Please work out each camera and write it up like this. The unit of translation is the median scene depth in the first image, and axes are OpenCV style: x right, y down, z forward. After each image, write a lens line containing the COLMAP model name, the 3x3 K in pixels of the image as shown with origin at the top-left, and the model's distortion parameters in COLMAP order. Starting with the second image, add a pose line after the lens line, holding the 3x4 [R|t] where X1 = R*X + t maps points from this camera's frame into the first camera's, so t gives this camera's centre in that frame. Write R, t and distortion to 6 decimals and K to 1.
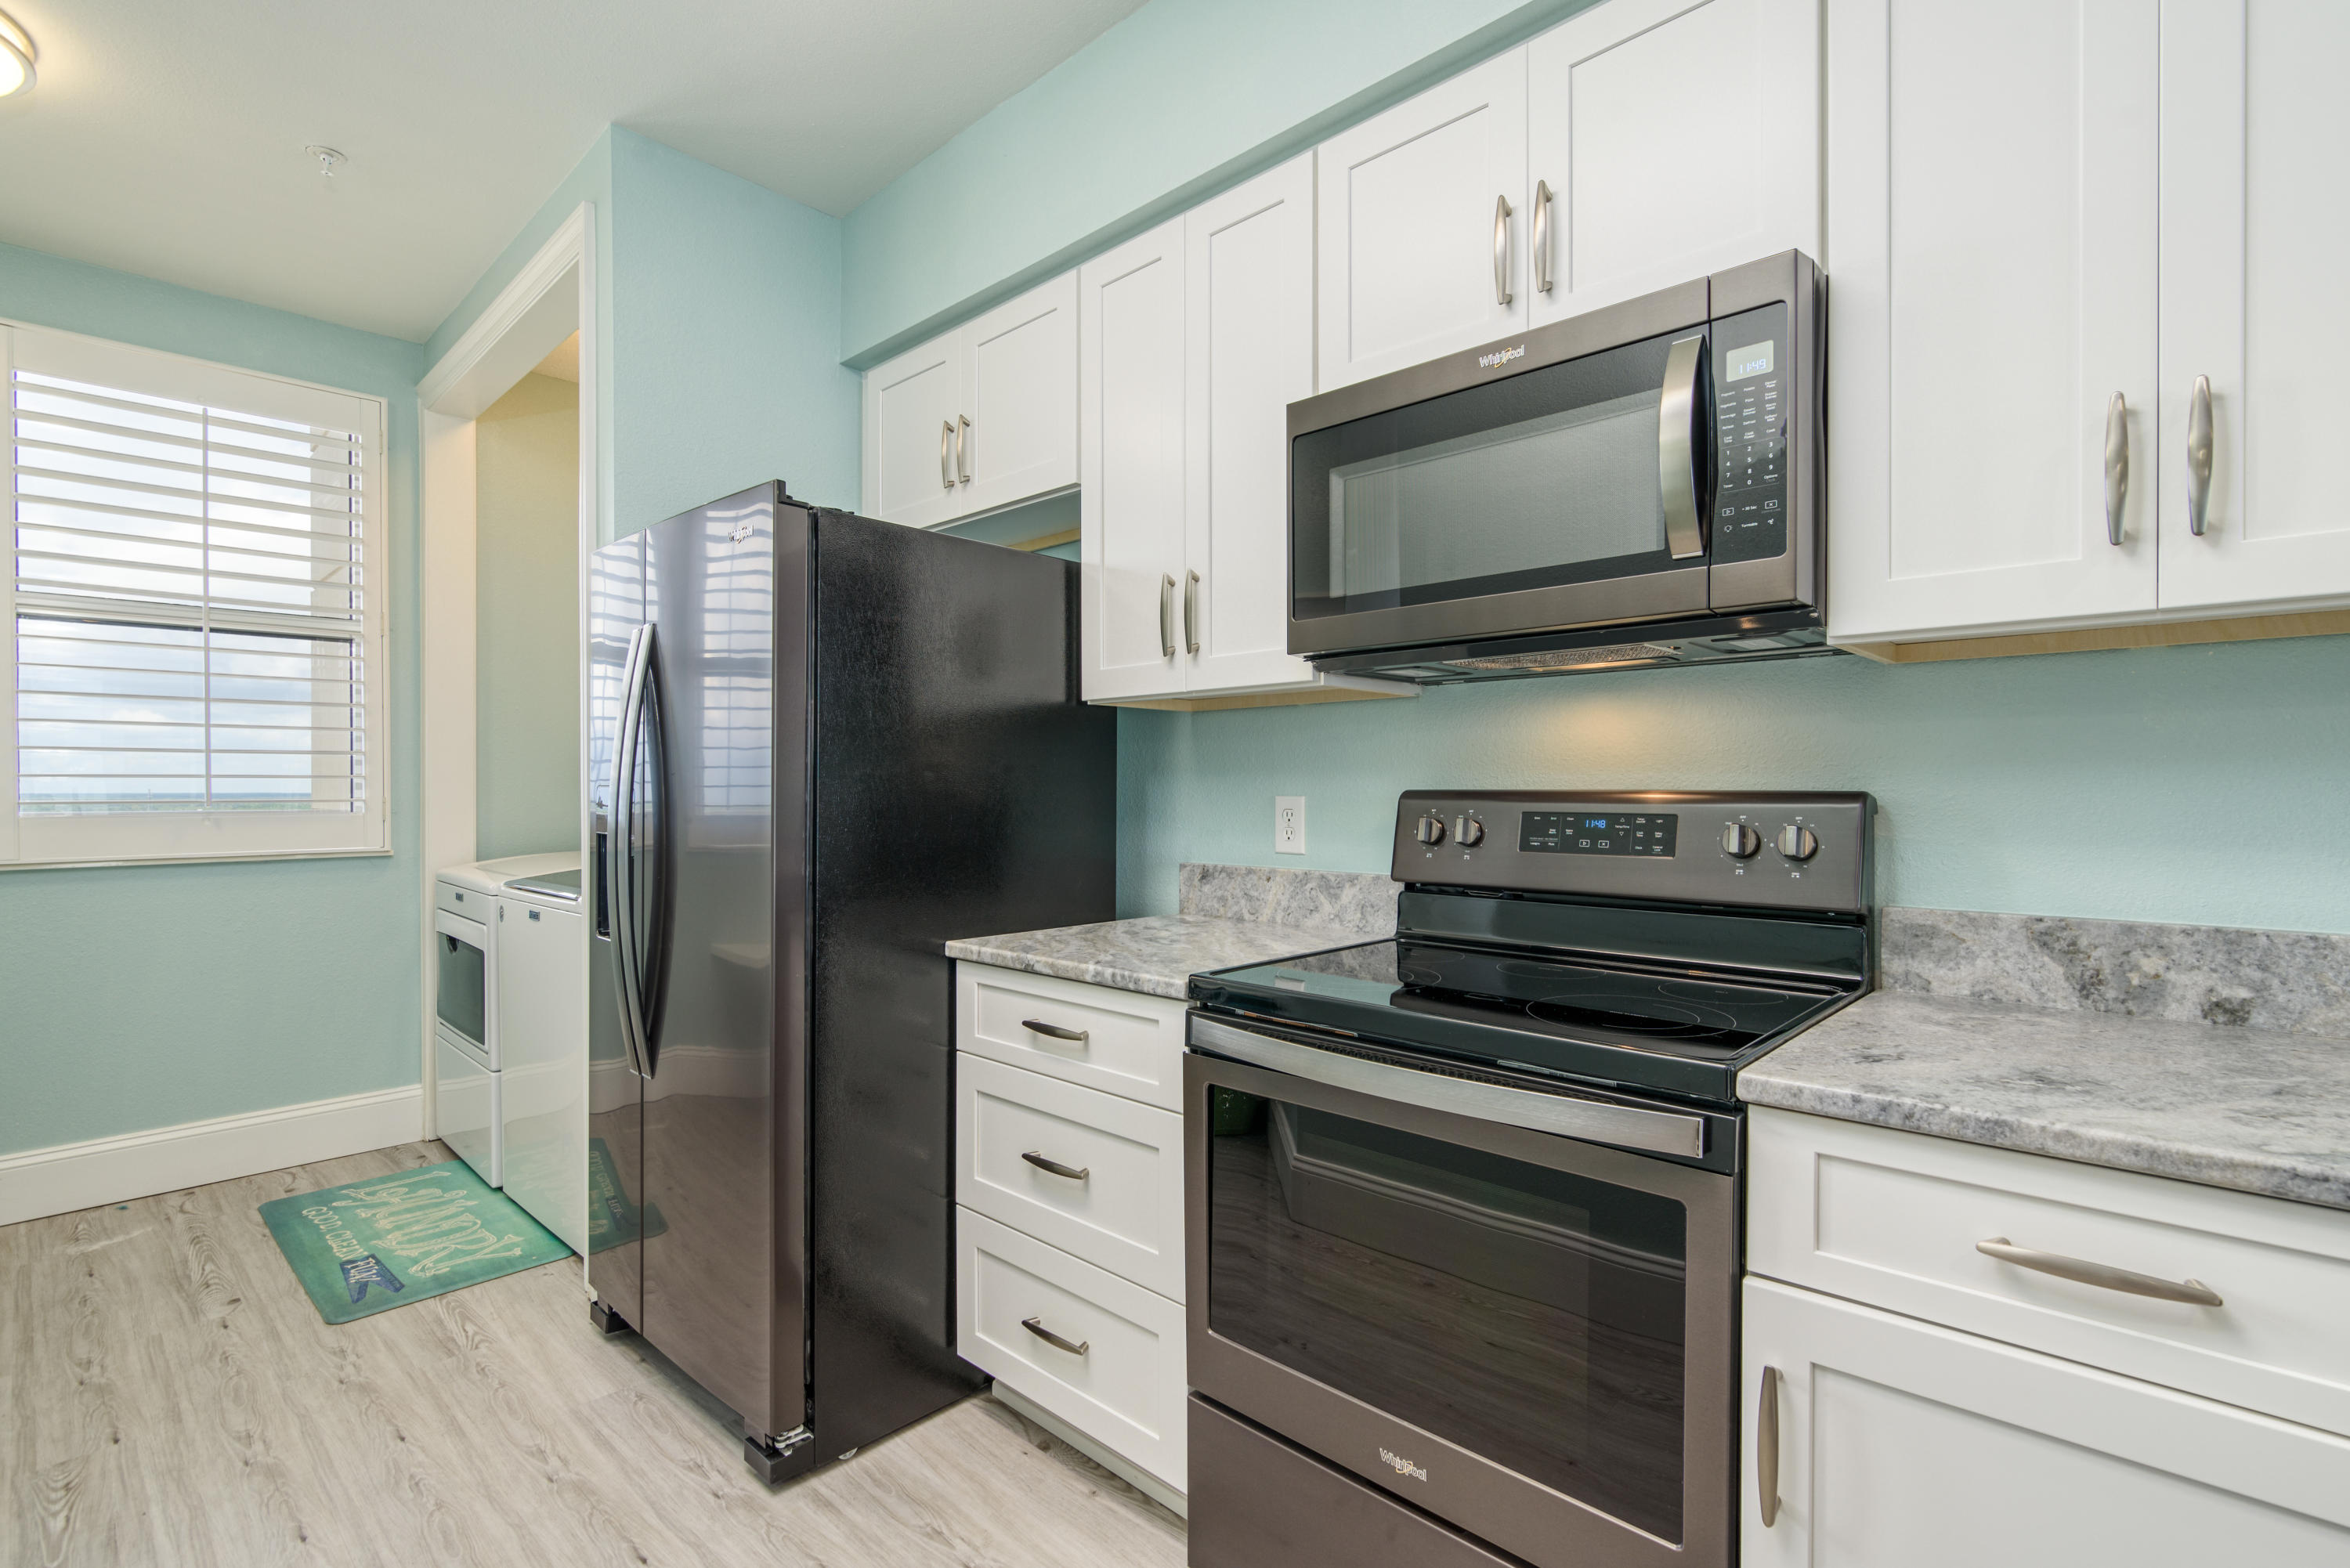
lens RADIAL K [[1075.6, 0, 1155.6], [0, 1075.6, 797.9], [0, 0, 1]] dist [-0.004094, 0.000917]
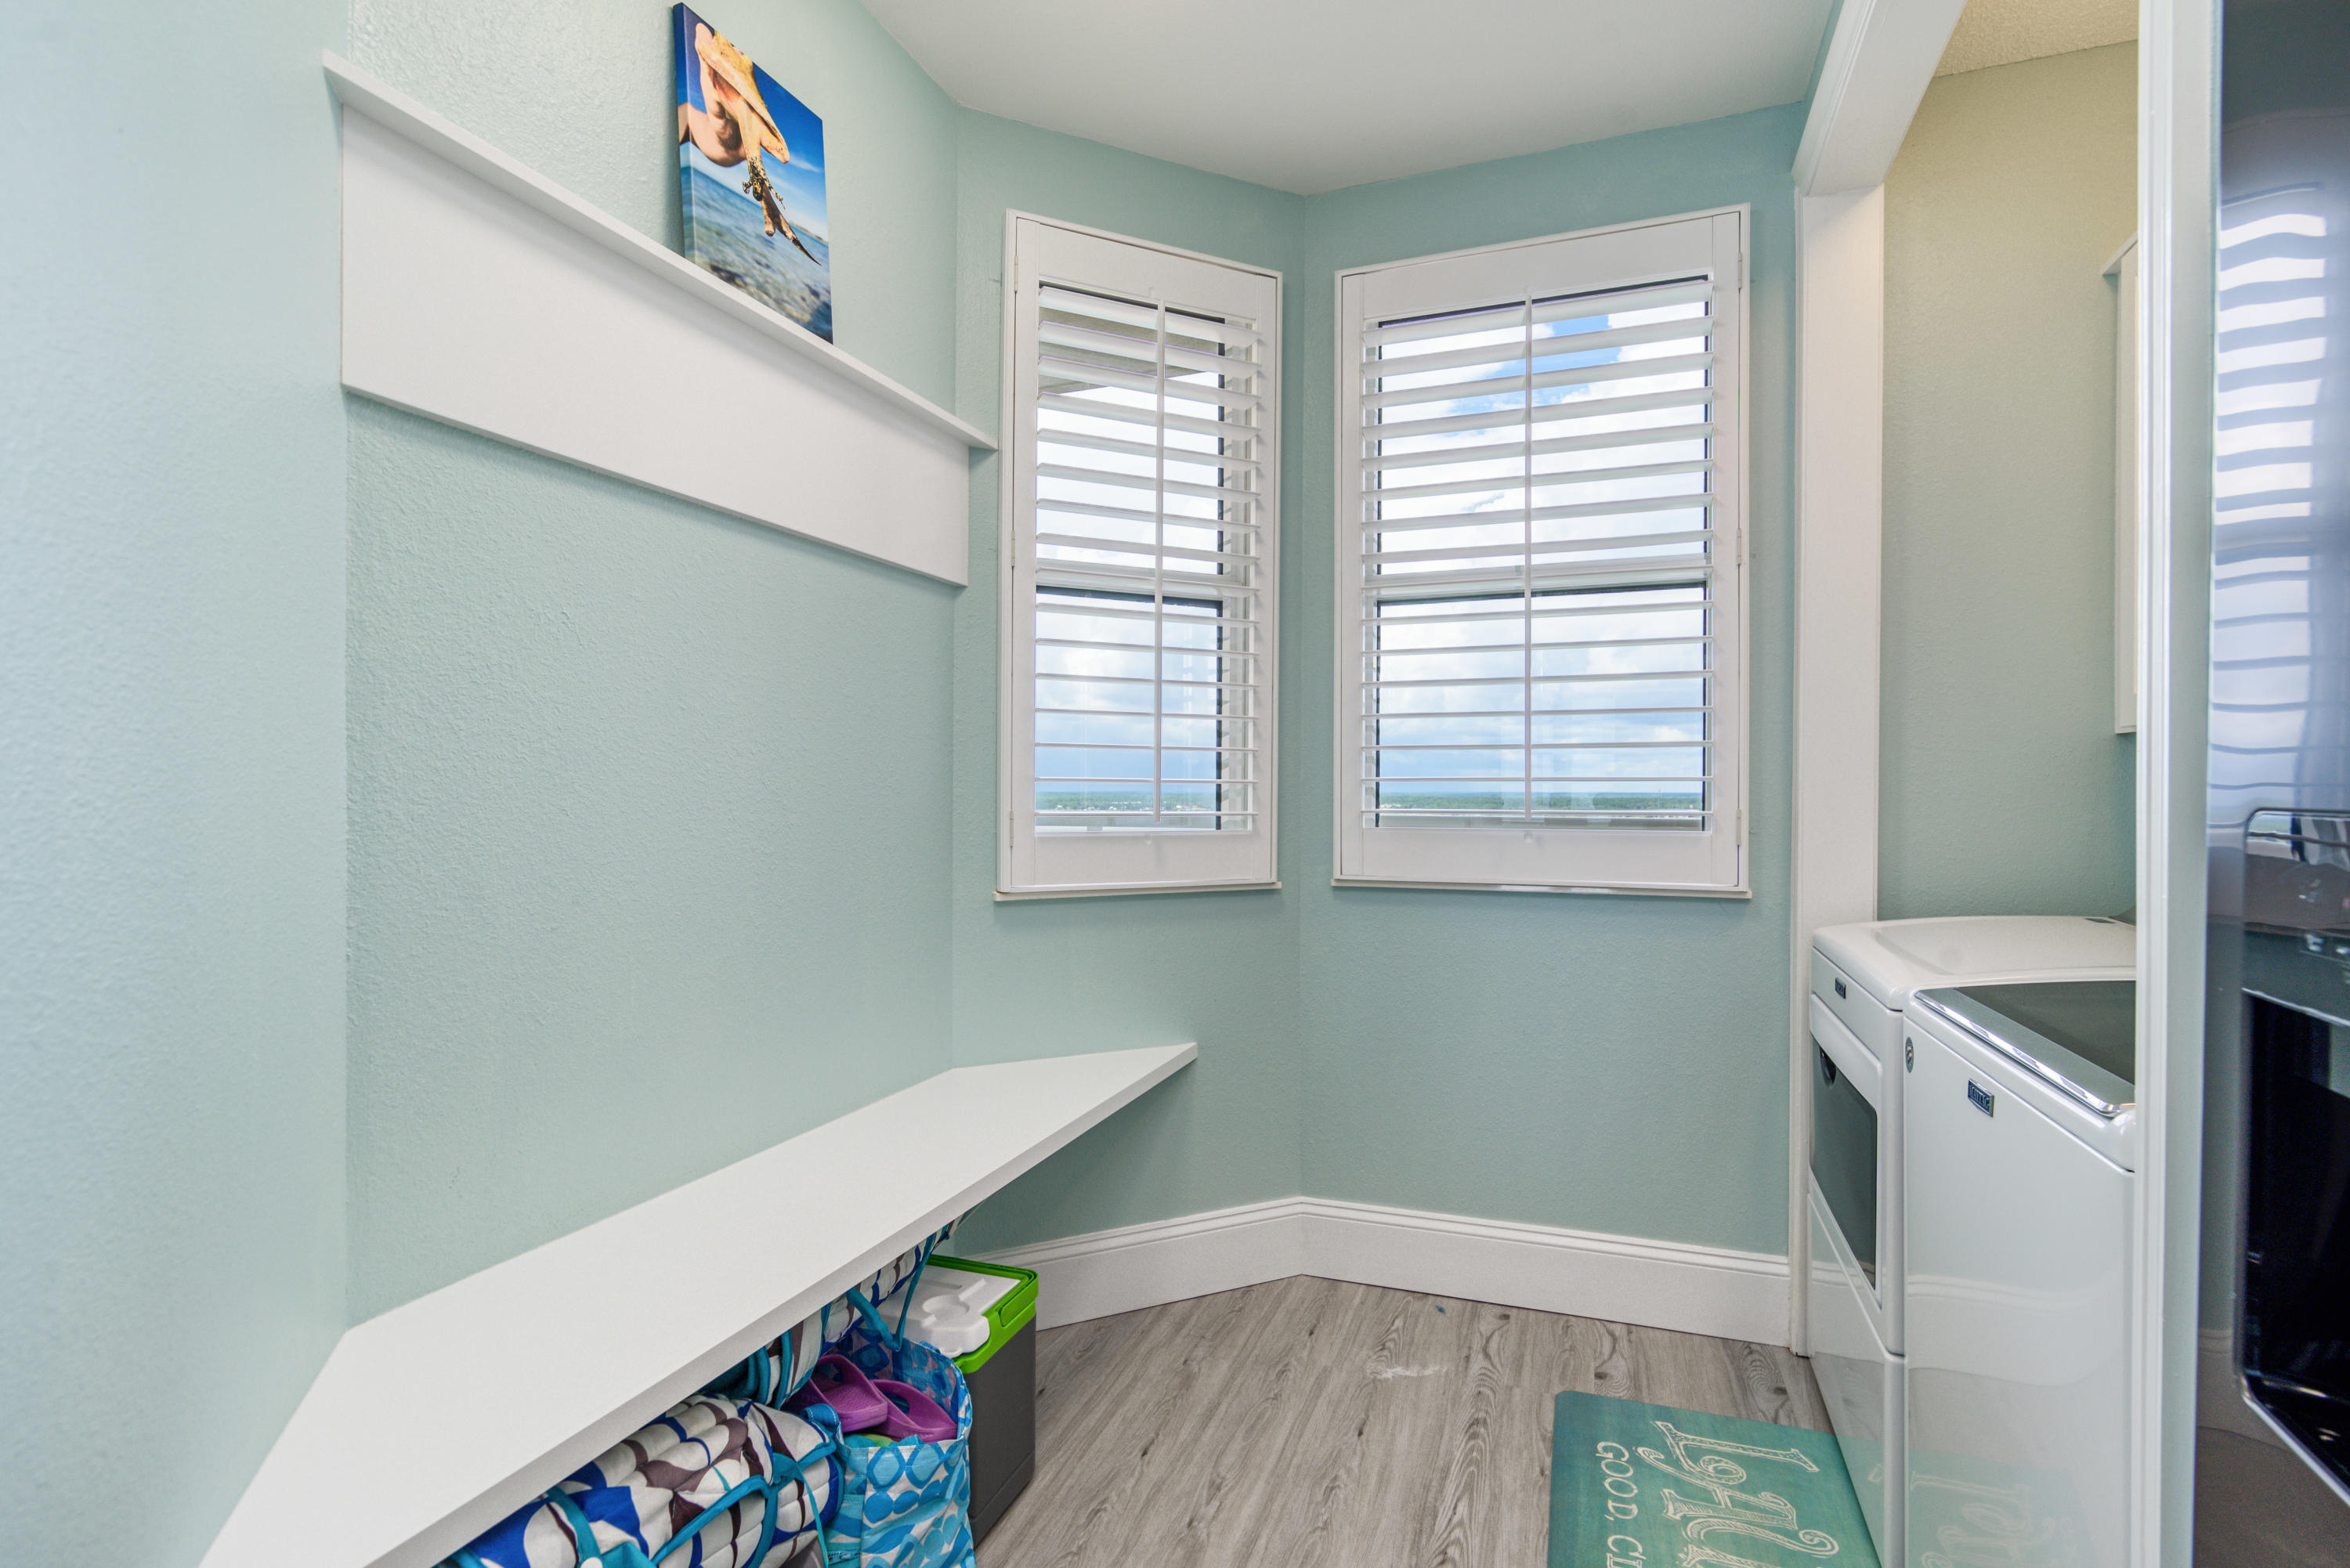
lens RADIAL K [[1075.6, 0, 1219.0], [0, 1075.6, 795.7], [0, 0, 1]] dist [-0.004094, 0.000917]
pose [[0.418669, 0.007260, -0.908110, -0.451741], [-0.008463, 0.999956, 0.004092, -0.017685], [0.908099, 0.005972, 0.418712, 0.773939]]
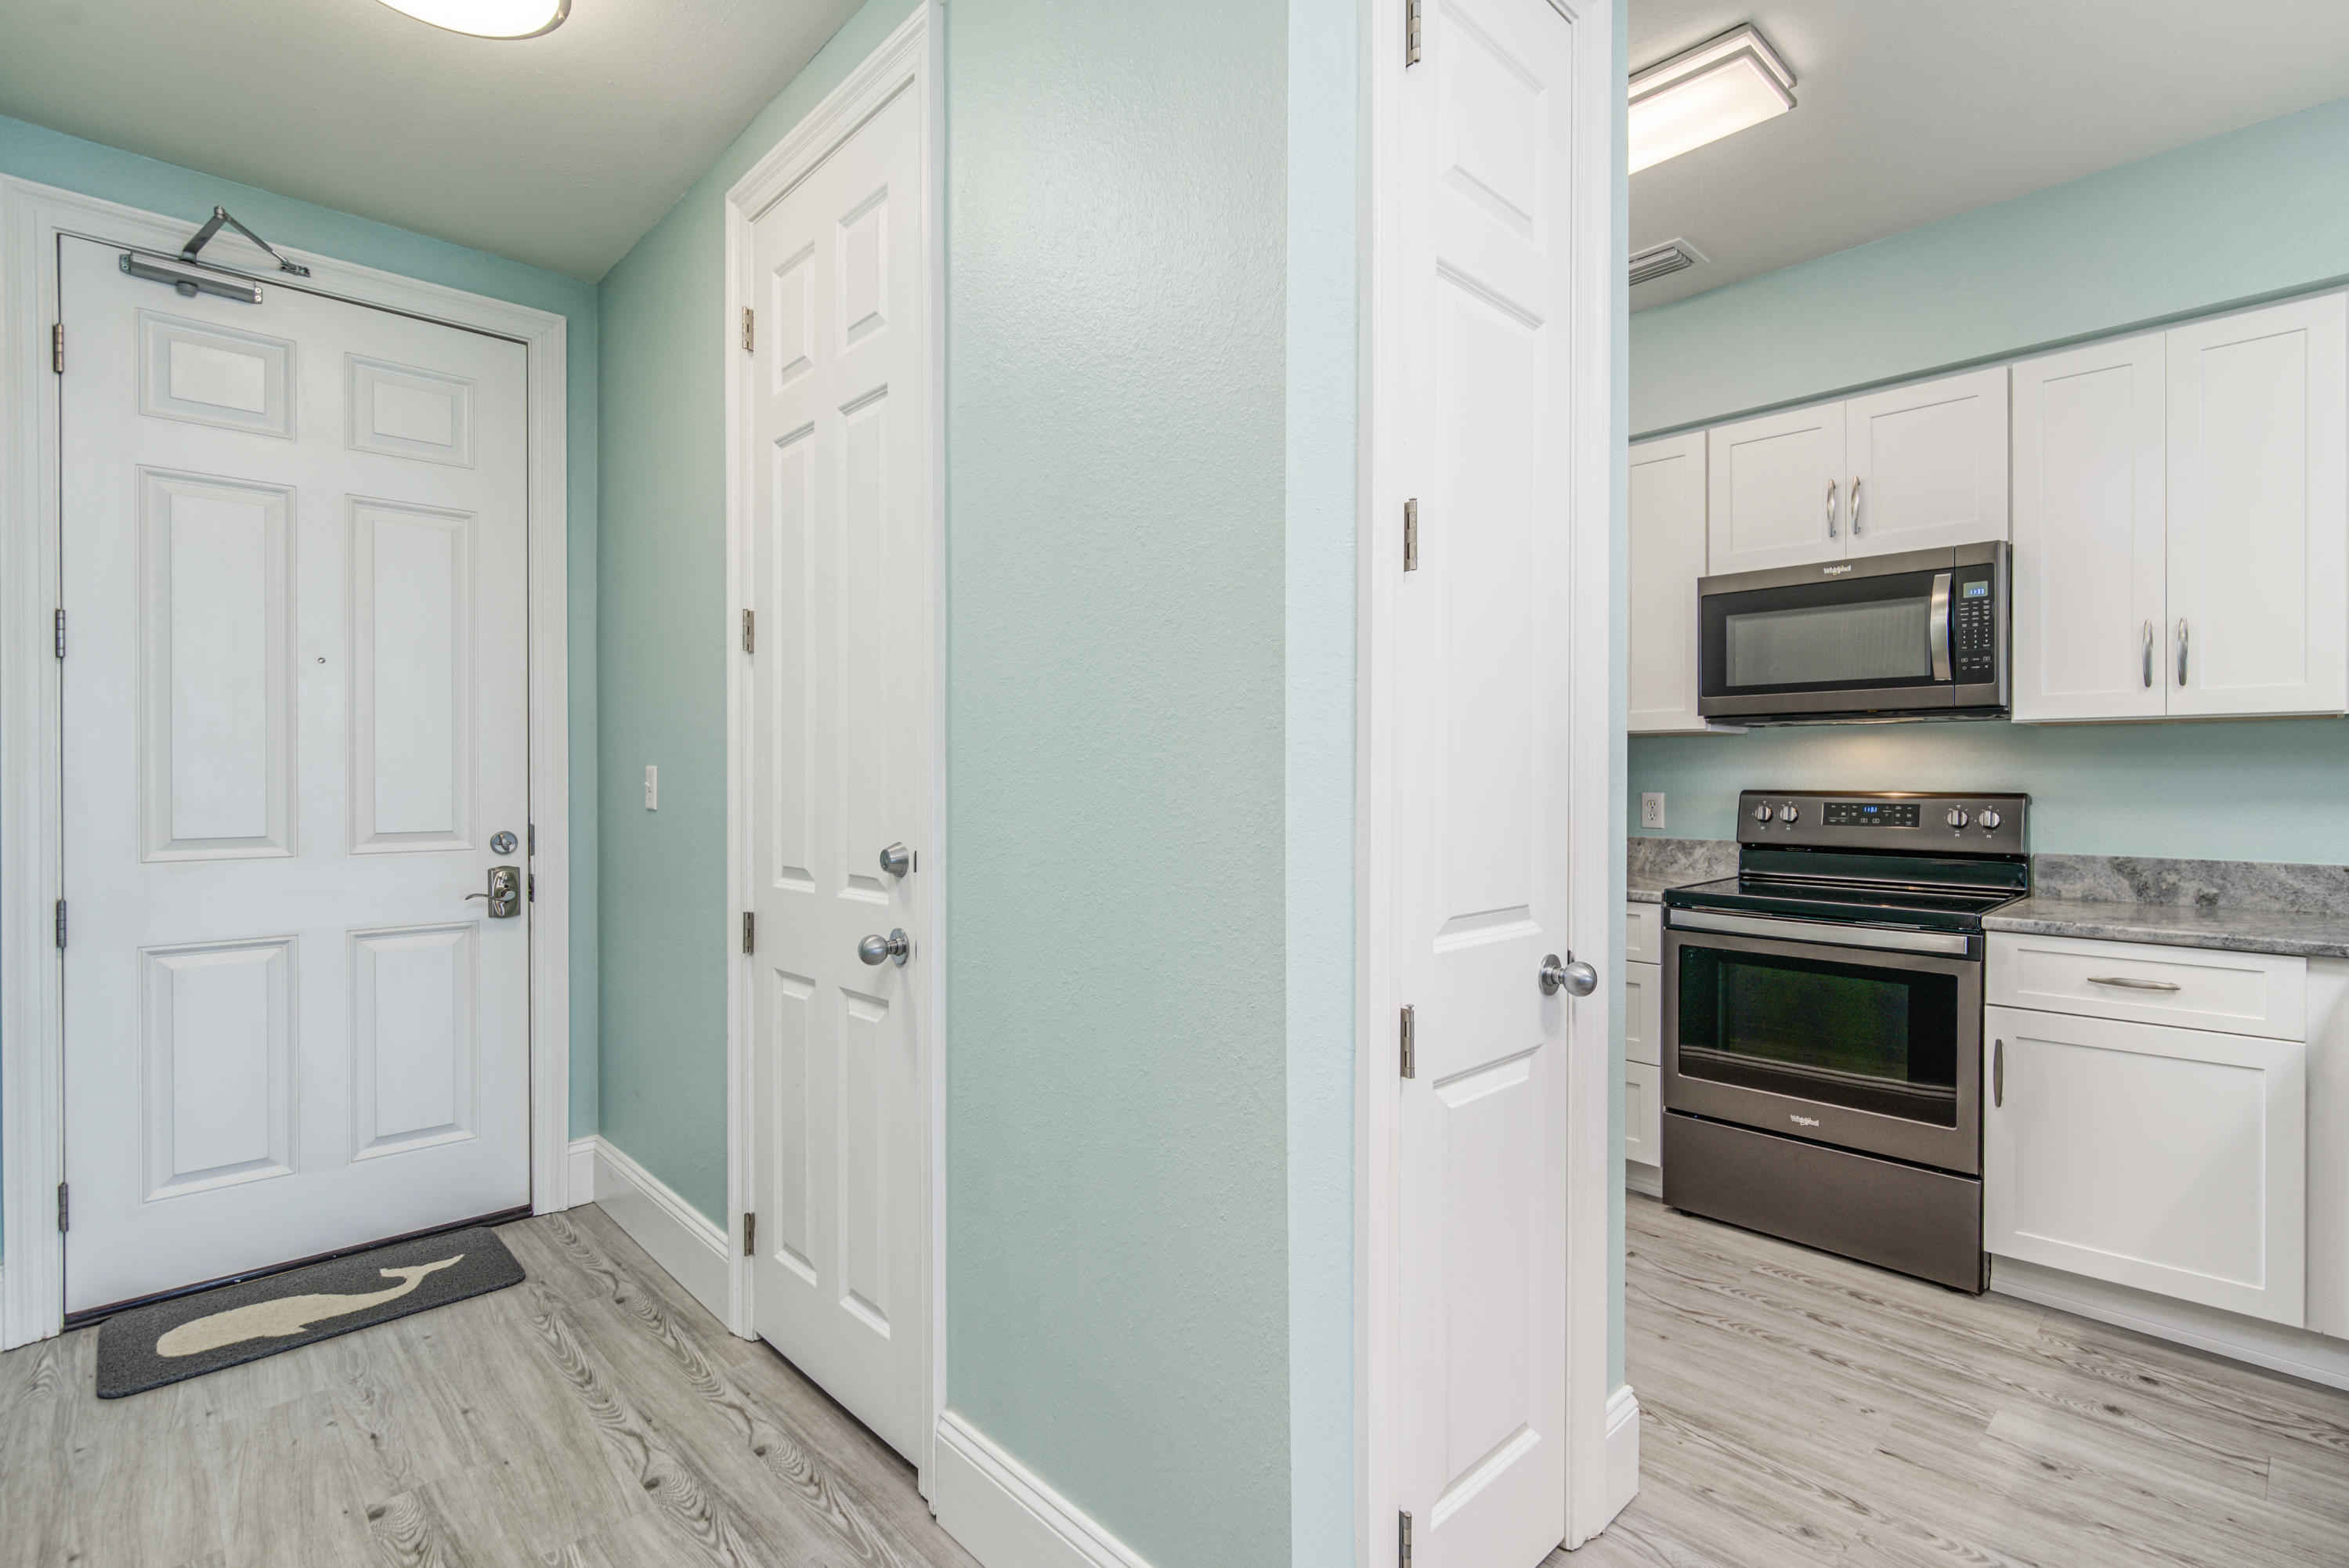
lens RADIAL K [[1075.2, 0, 1198.9], [0, 1075.2, 780.5], [0, 0, 1]] dist [-0.004094, 0.000917]
pose [[0.999807, 0.000498, -0.019659, -0.609831], [-0.000521, 0.999999, -0.001155, -0.020160], [0.019659, 0.001165, 0.999806, -0.743019]]
